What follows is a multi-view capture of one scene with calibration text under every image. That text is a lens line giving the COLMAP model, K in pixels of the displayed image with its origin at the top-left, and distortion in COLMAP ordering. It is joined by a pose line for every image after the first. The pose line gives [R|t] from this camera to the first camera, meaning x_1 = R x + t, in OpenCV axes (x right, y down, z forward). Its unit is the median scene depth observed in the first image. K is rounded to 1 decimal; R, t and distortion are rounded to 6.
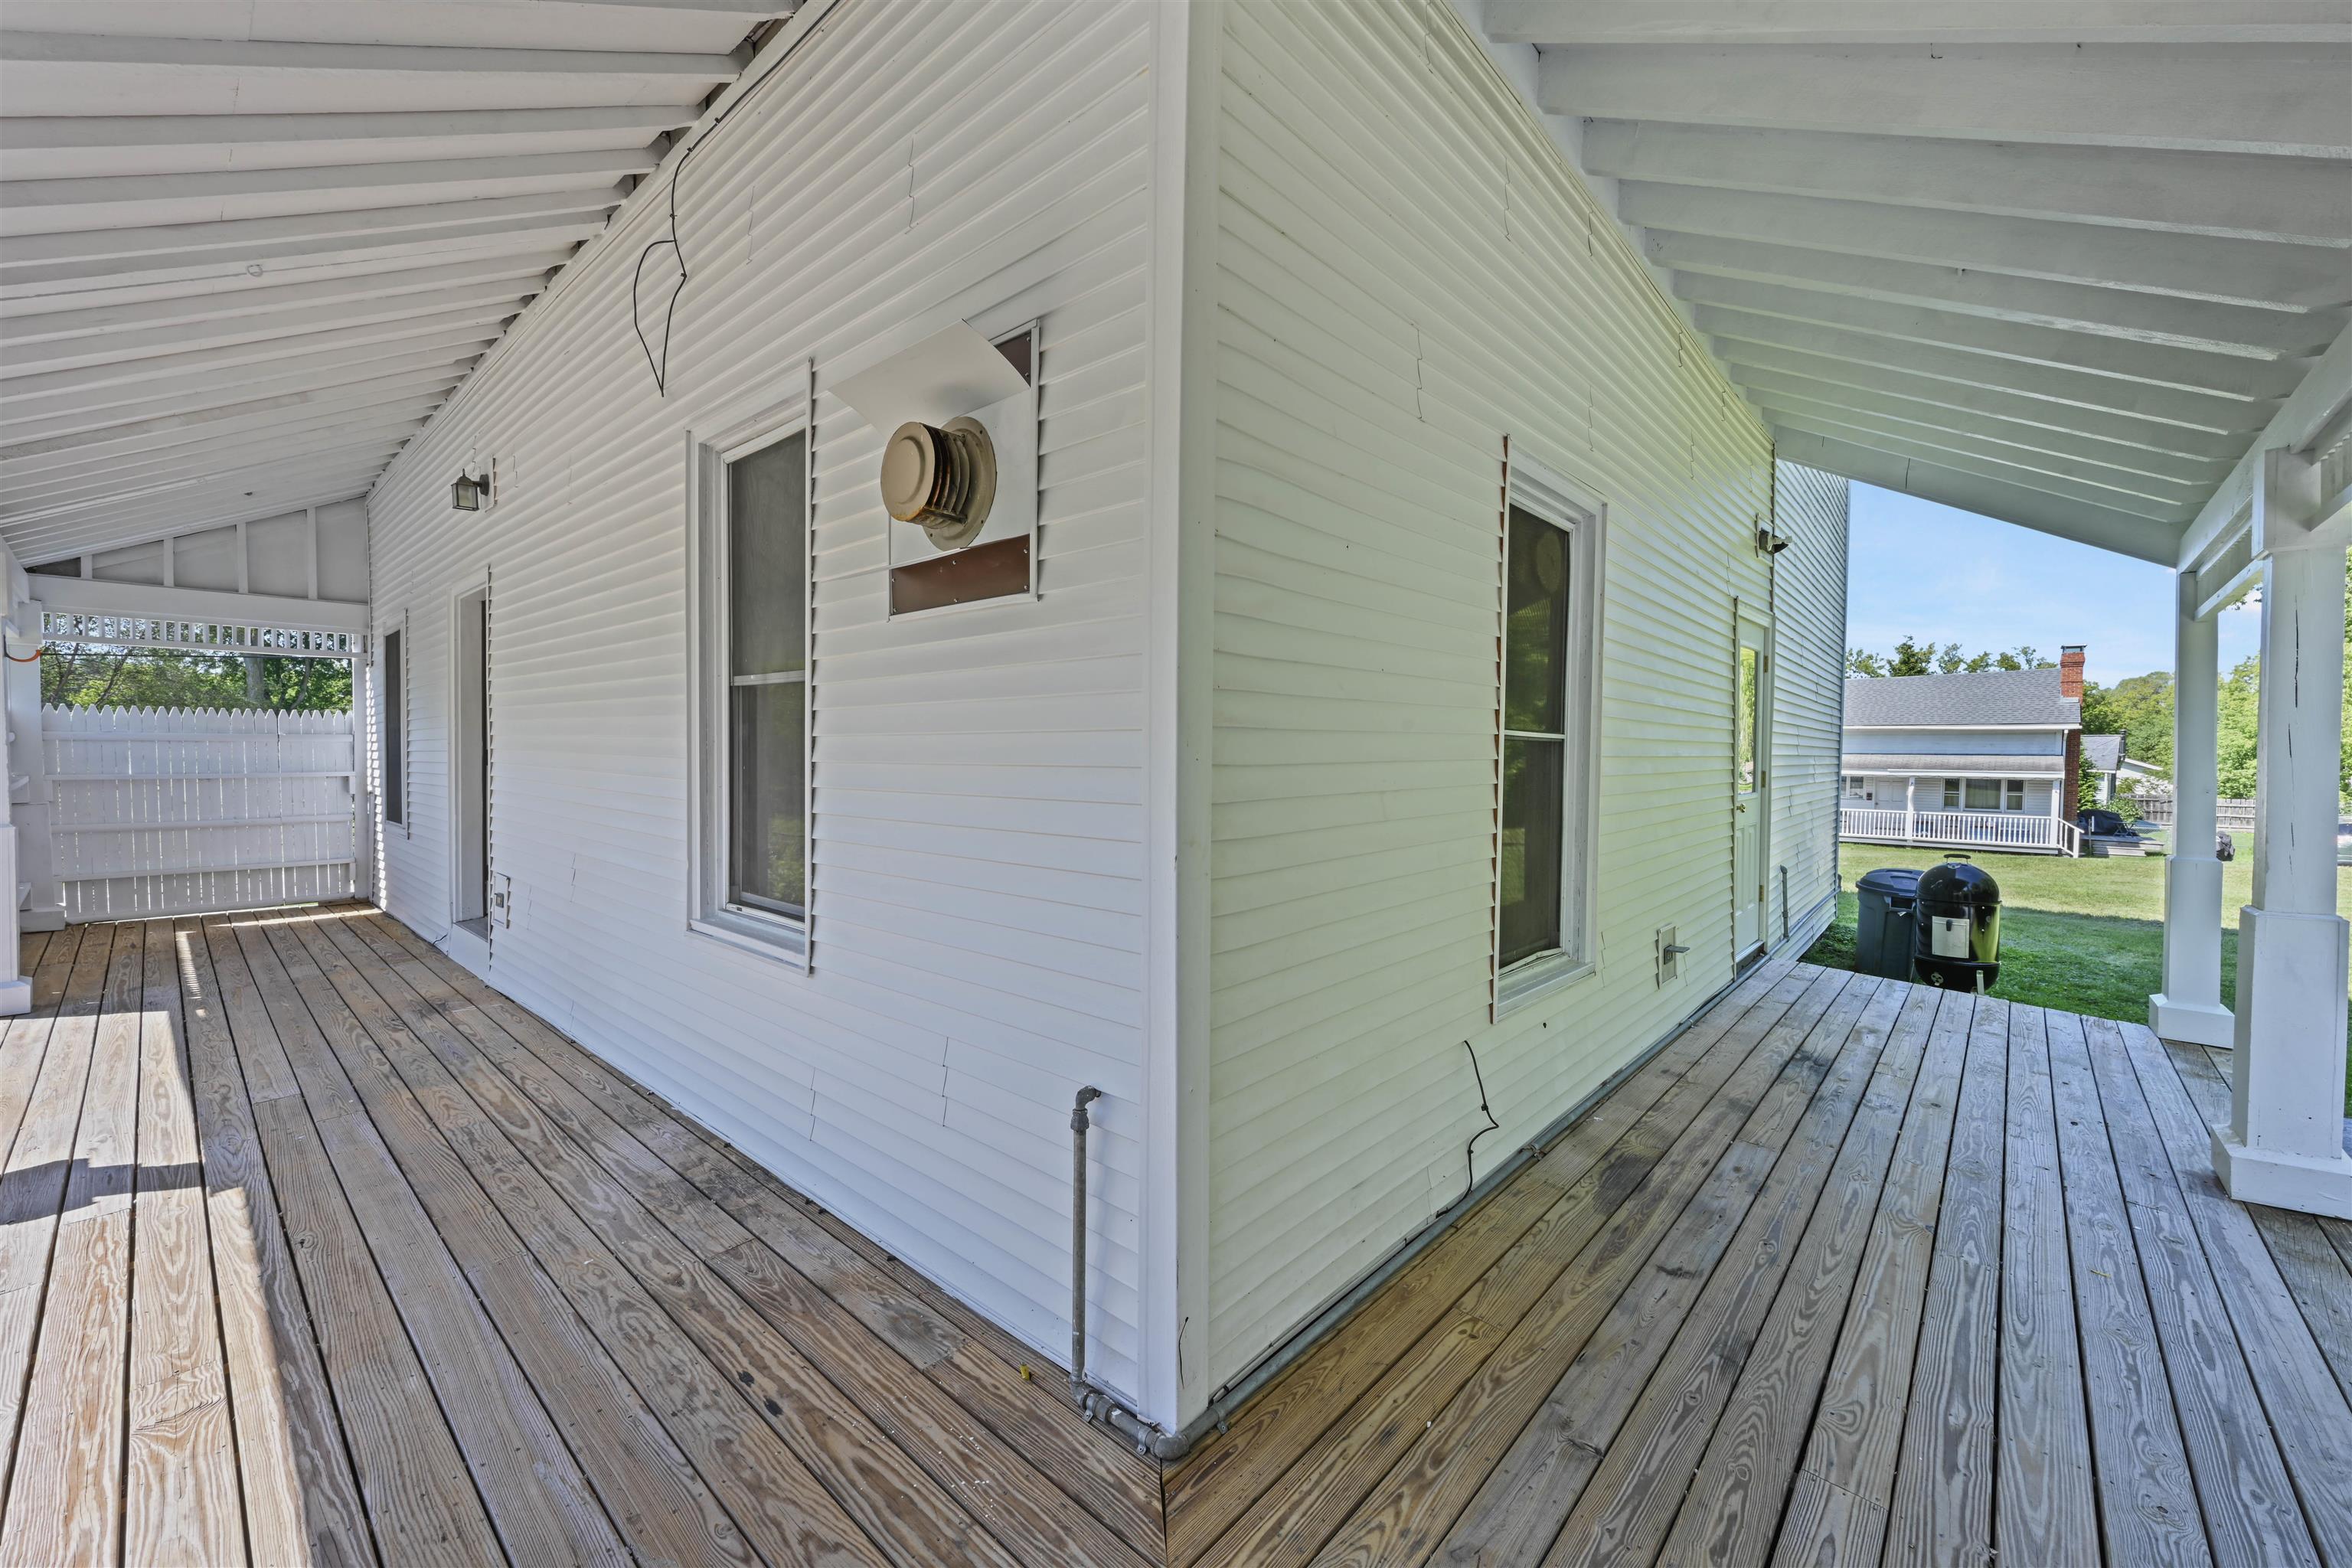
lens RADIAL K [[935.0, 0, 1180.7], [0, 935.0, 787.0], [0, 0, 1]] dist [0.001052, 0.000056]
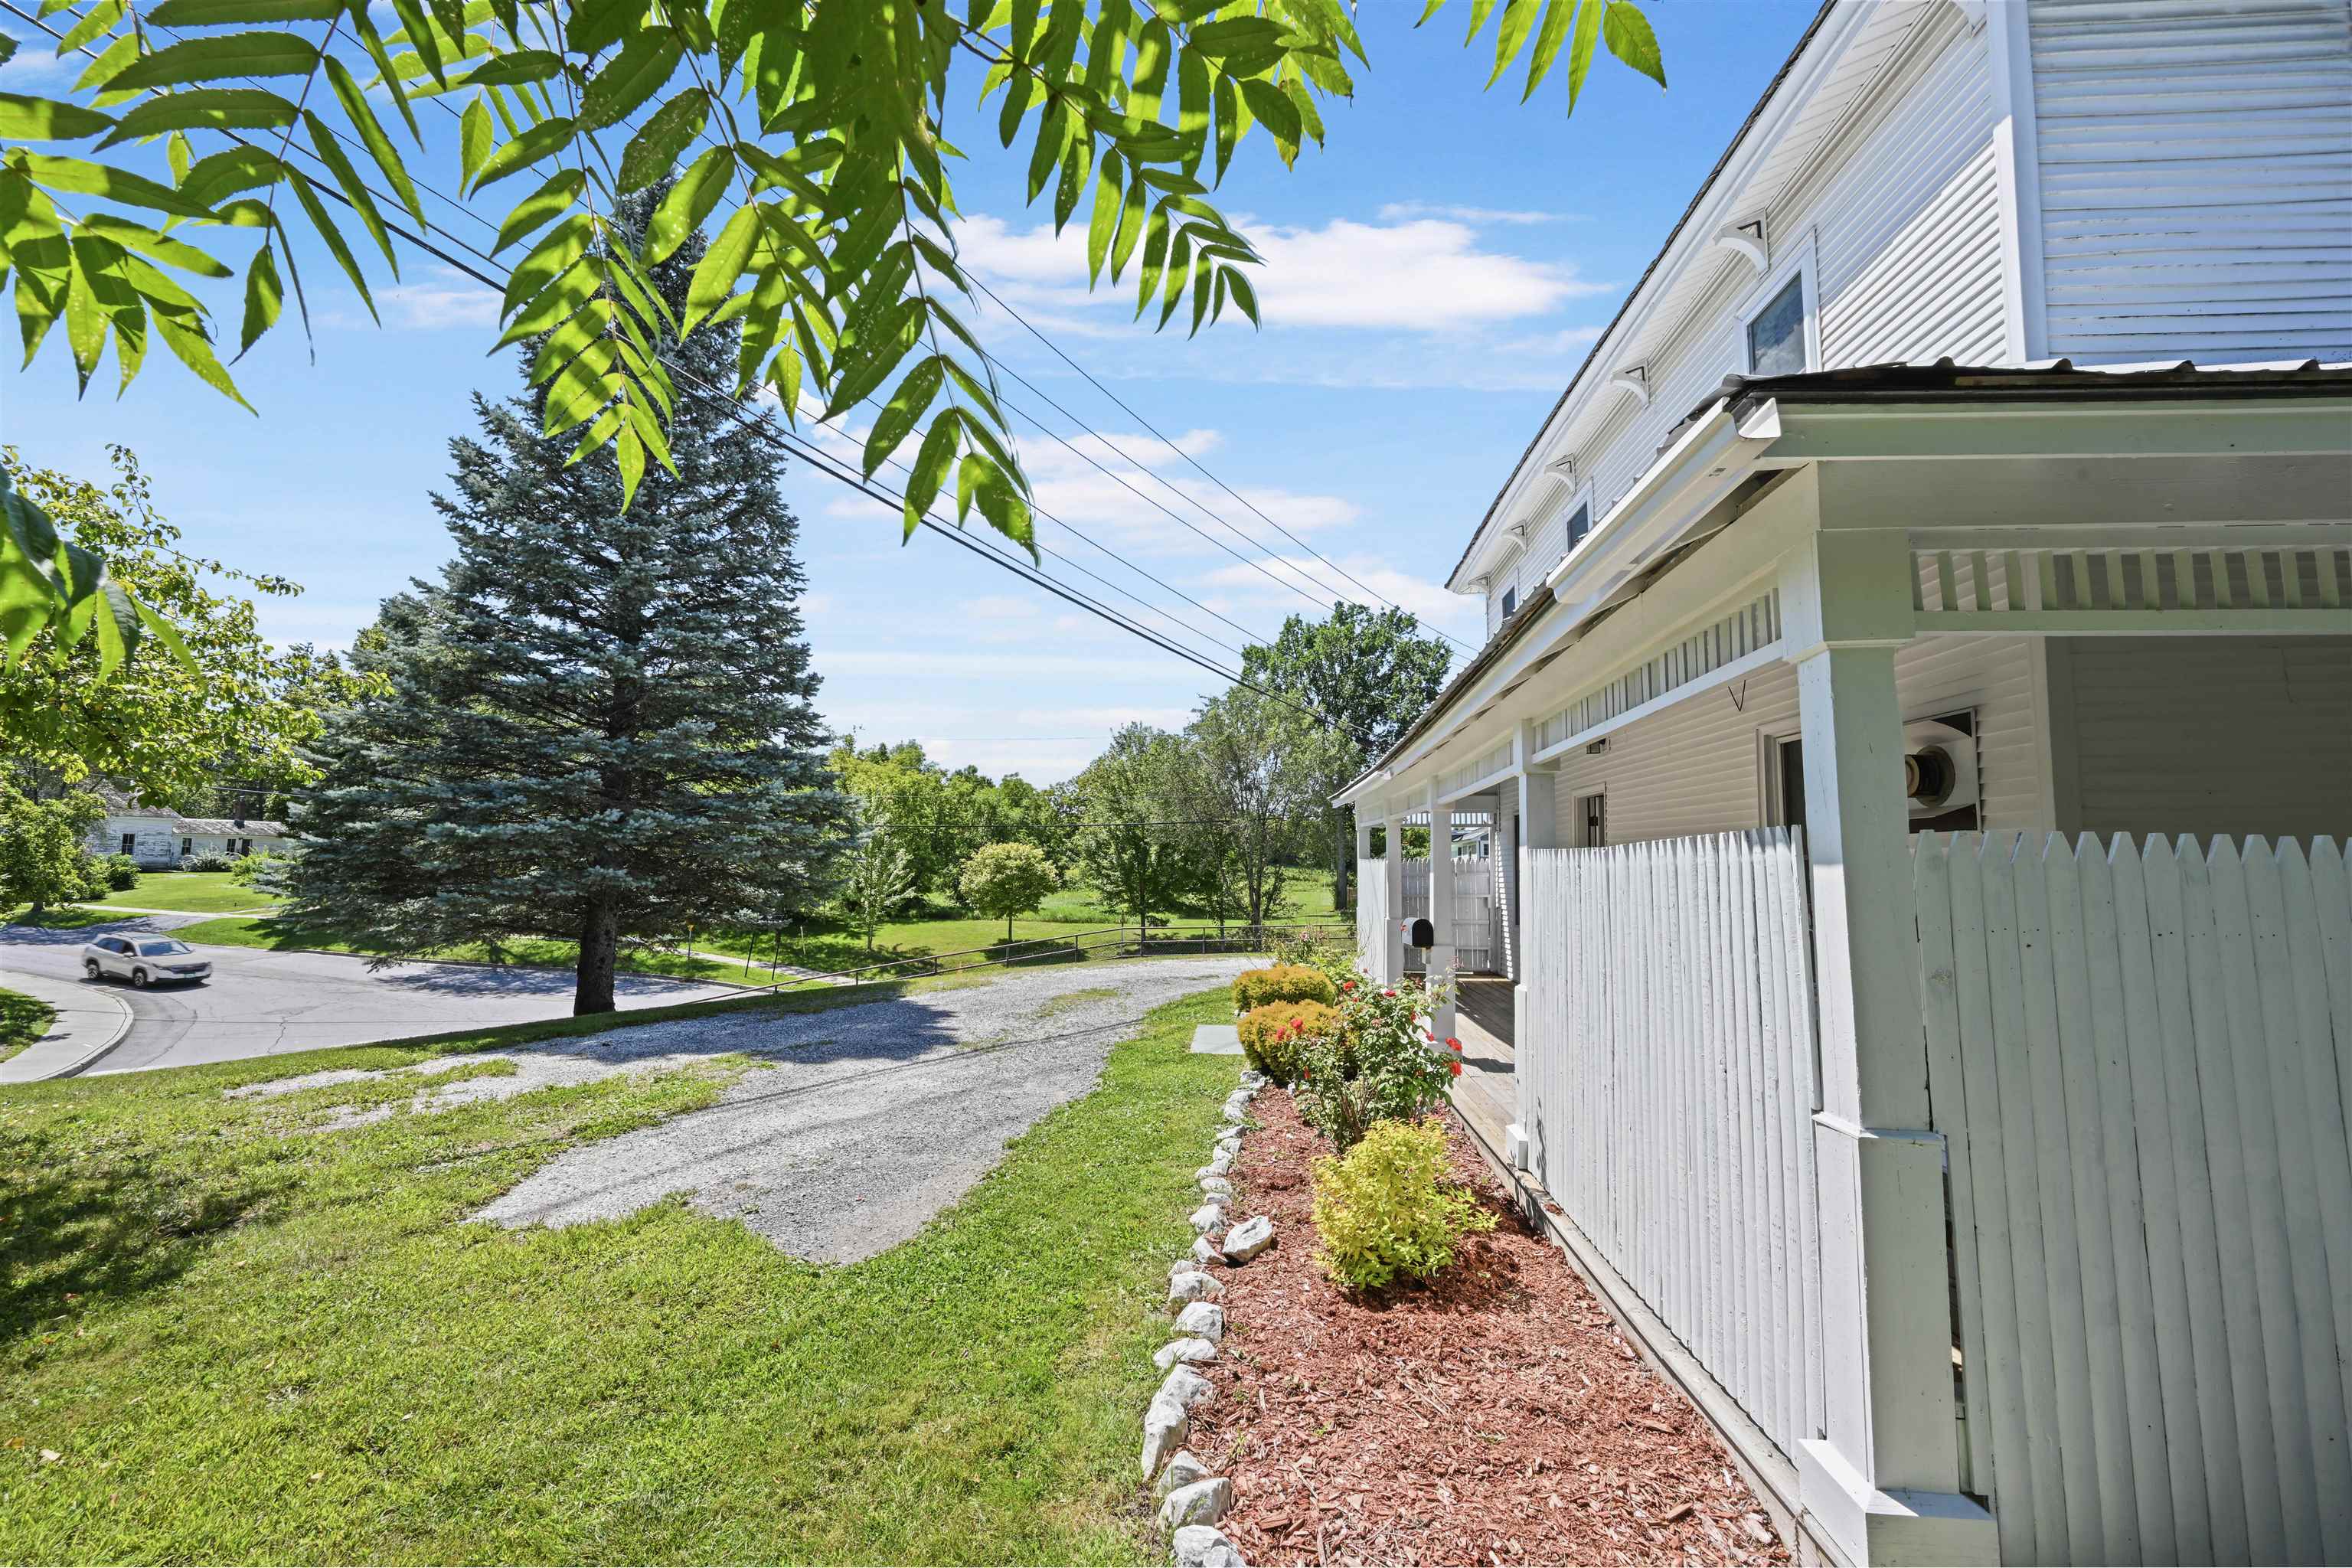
lens RADIAL K [[918.5, 0, 1183.3], [0, 918.5, 782.6], [0, 0, 1]] dist [0.000685, 0.000169]
pose [[0.599834, -0.076383, -0.796470, 0.028136], [-0.031240, 0.992438, -0.118704, -0.000635], [0.799514, 0.096084, 0.592912, -0.111726]]
